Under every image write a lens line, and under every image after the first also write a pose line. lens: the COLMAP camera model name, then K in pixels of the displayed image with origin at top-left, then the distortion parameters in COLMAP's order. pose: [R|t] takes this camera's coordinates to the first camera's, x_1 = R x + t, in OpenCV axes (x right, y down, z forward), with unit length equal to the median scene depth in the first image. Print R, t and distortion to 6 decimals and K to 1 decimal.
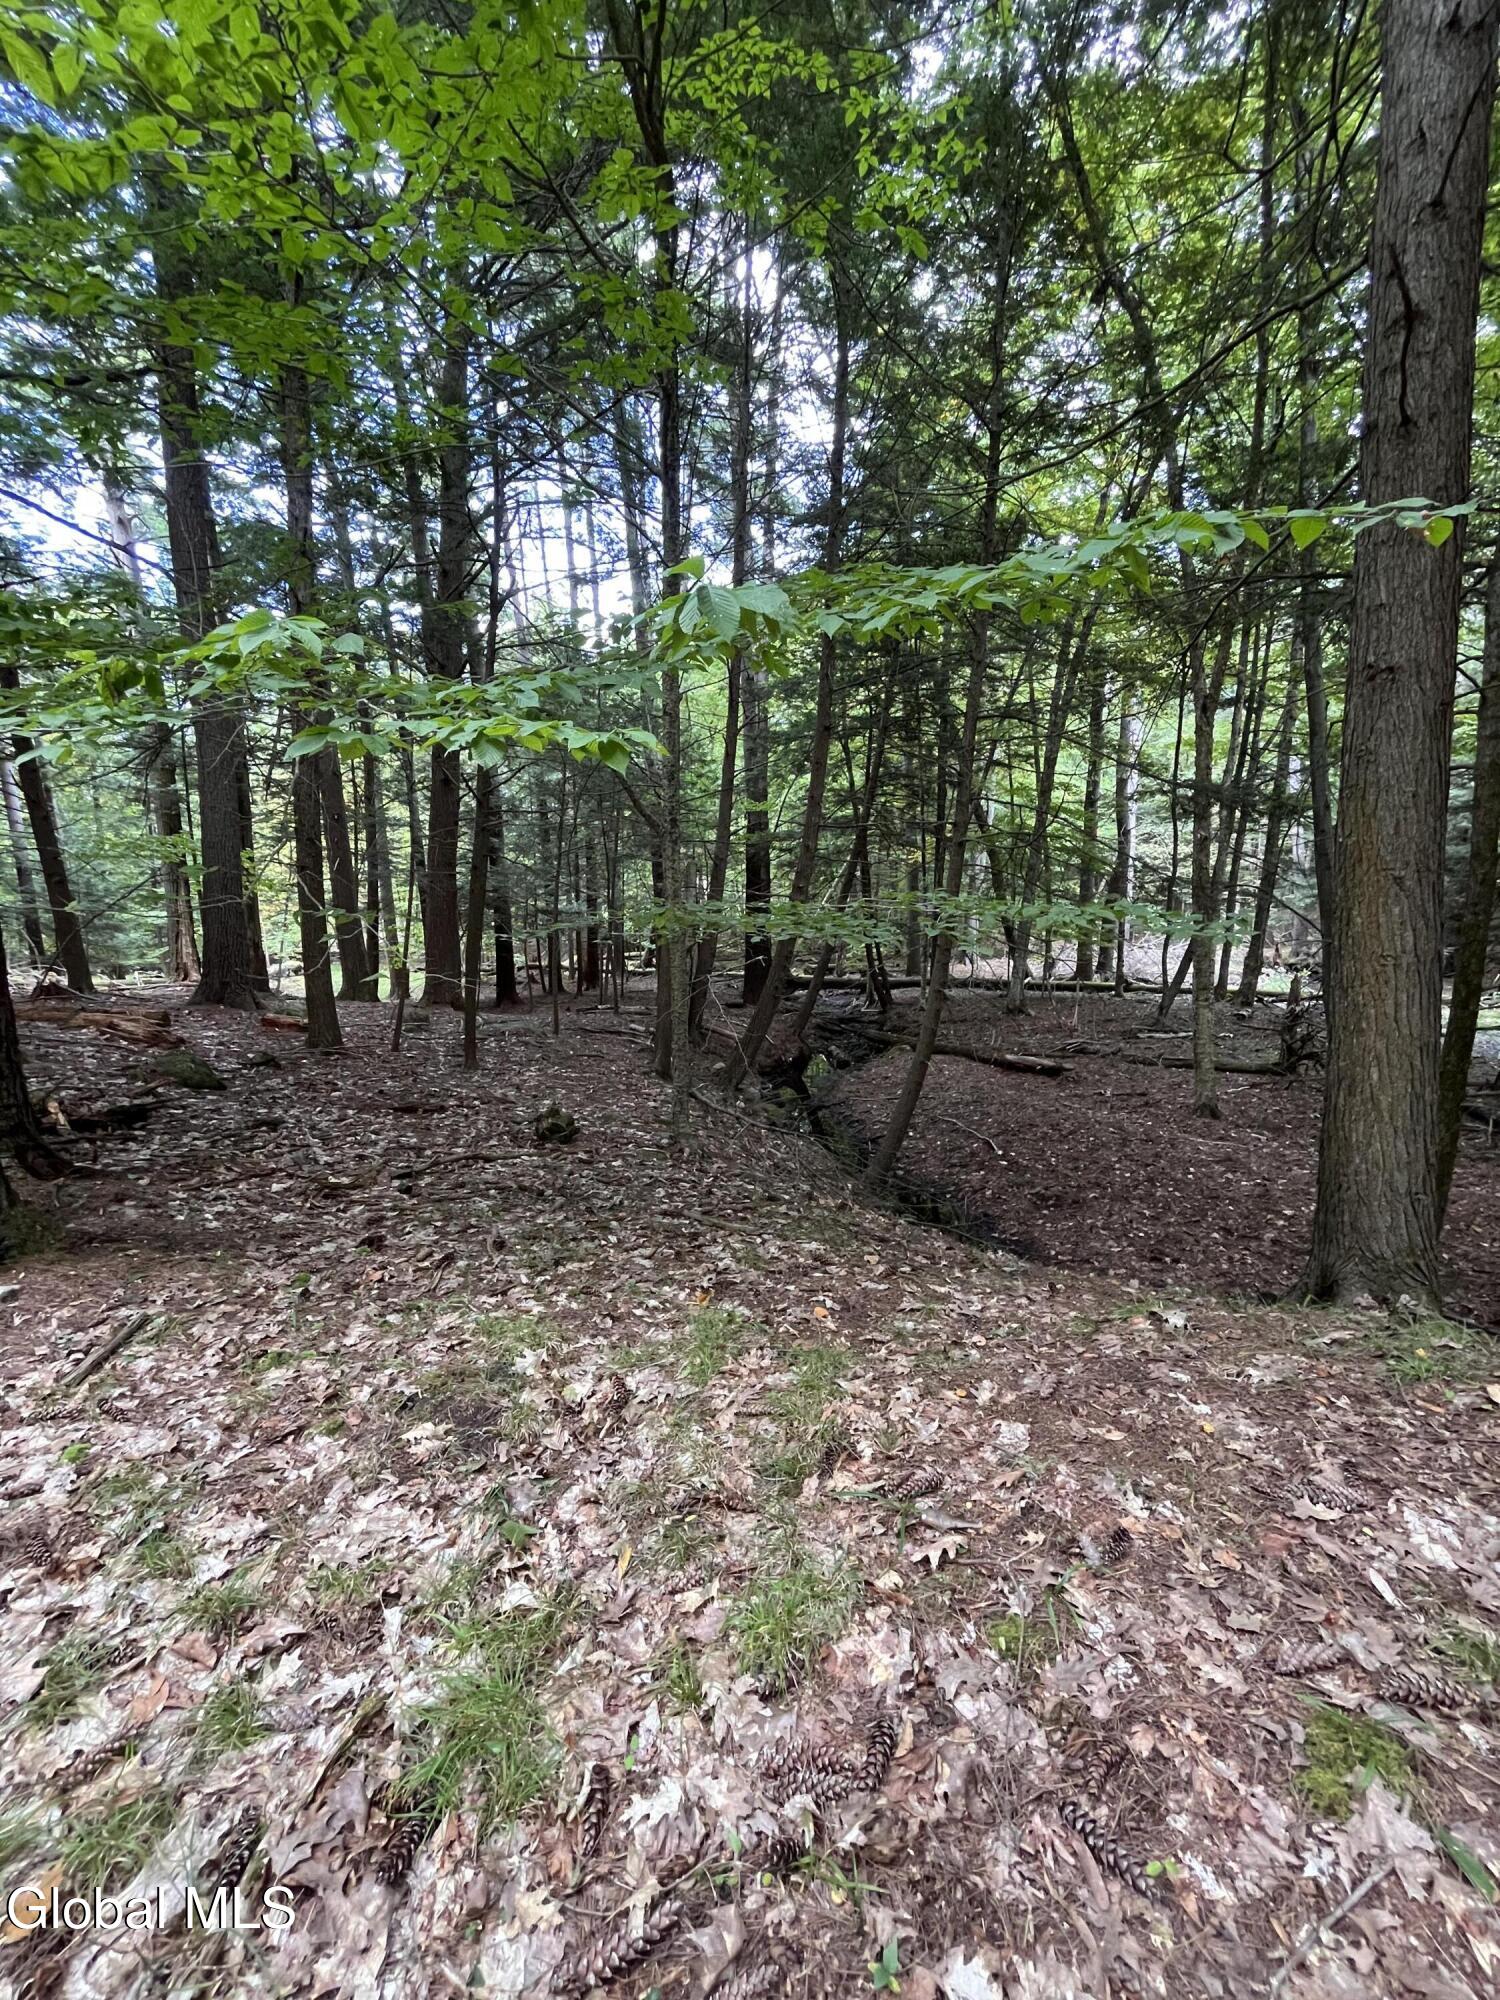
lens RADIAL K [[808.4, 0, 745.6], [0, 808.4, 999.2], [0, 0, 1]] dist [-0.000731, -0.000004]
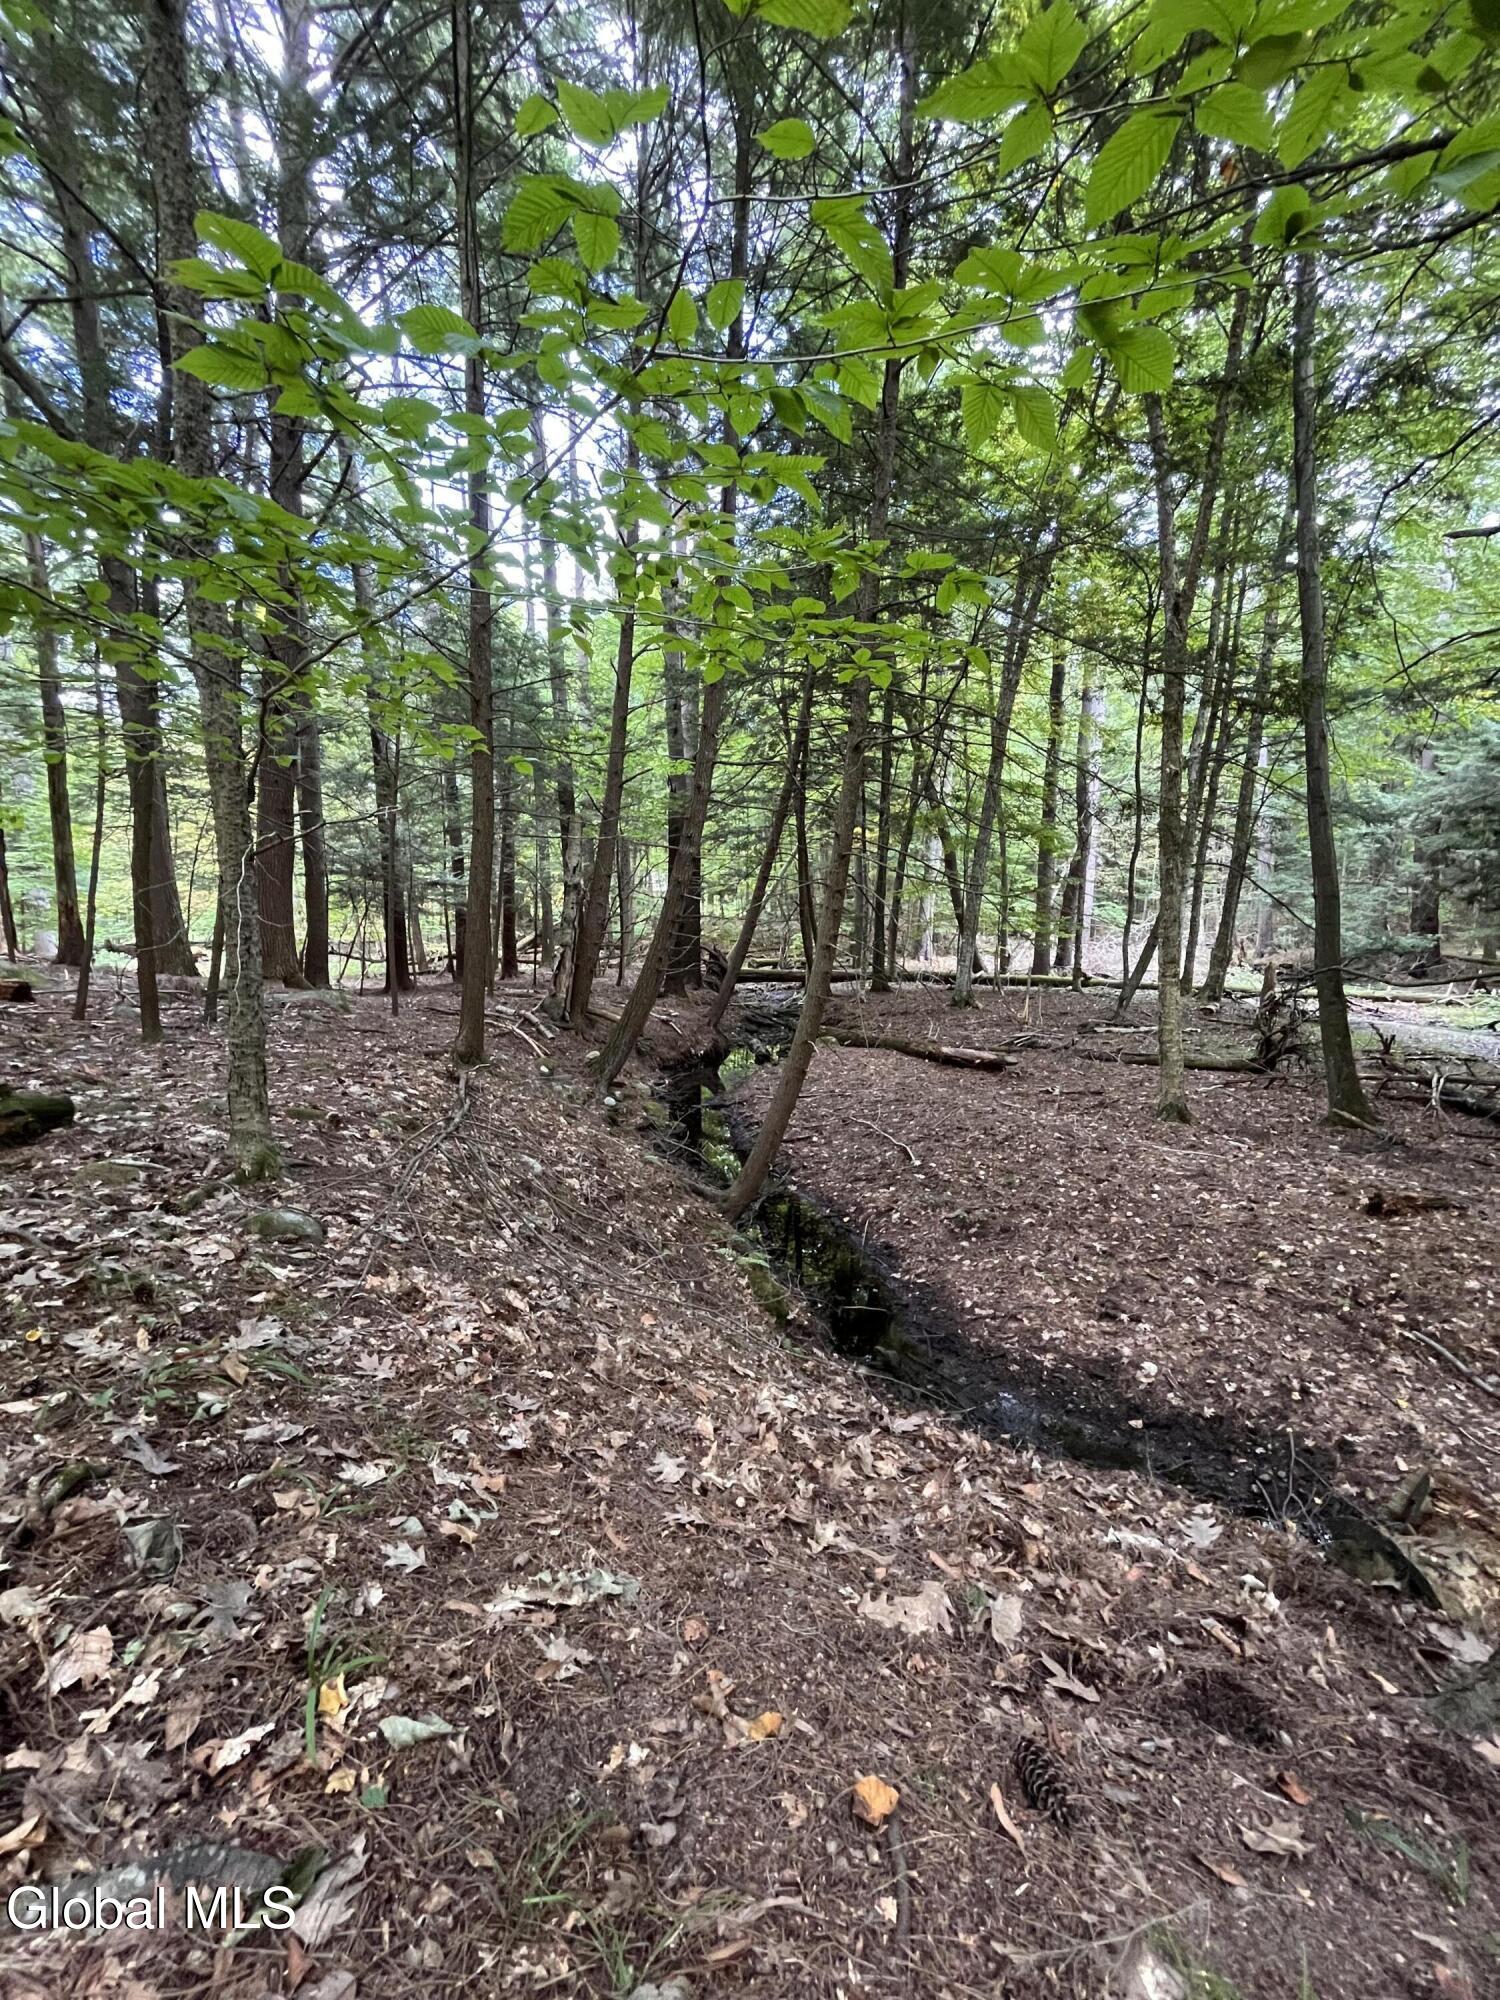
lens RADIAL K [[808.4, 0, 745.6], [0, 808.4, 999.2], [0, 0, 1]] dist [-0.000731, -0.000004]
pose [[0.999186, 0.013195, 0.038114, 0.066112], [-0.012922, 0.999889, -0.007414, 0.021849], [-0.038208, 0.006915, 0.999246, 0.125020]]
